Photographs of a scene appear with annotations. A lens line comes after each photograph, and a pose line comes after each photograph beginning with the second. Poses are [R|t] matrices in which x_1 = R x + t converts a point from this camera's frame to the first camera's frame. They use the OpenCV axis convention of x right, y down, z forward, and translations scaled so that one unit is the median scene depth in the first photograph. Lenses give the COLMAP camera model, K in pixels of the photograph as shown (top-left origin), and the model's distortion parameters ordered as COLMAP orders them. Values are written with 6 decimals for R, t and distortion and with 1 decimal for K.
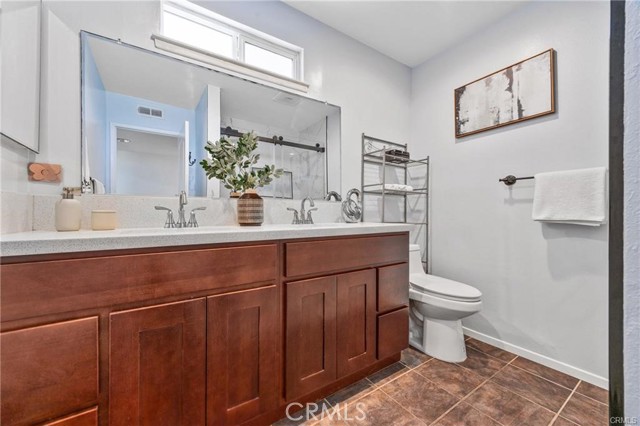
lens RADIAL K [[245.3, 0, 317.8], [0, 245.3, 212.6], [0, 0, 1]] dist [-0.001333, 0.001056]
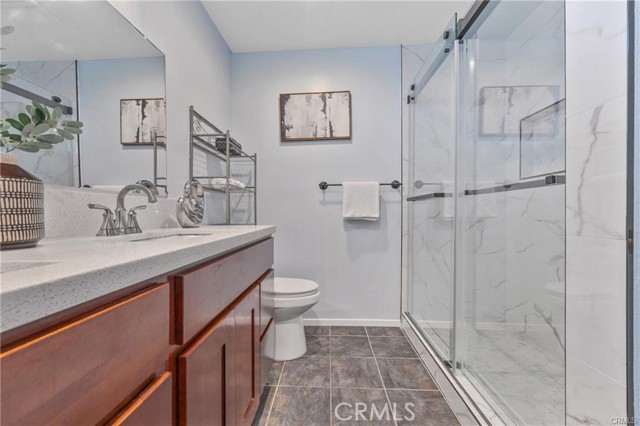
lens RADIAL K [[245.3, 0, 318.7], [0, 245.3, 212.7], [0, 0, 1]] dist [-0.001333, 0.001056]
pose [[0.596932, -0.006437, 0.802266, -0.224346], [0.006750, 0.999973, 0.003002, -0.000556], [-0.802263, 0.003623, 0.596959, 0.303318]]
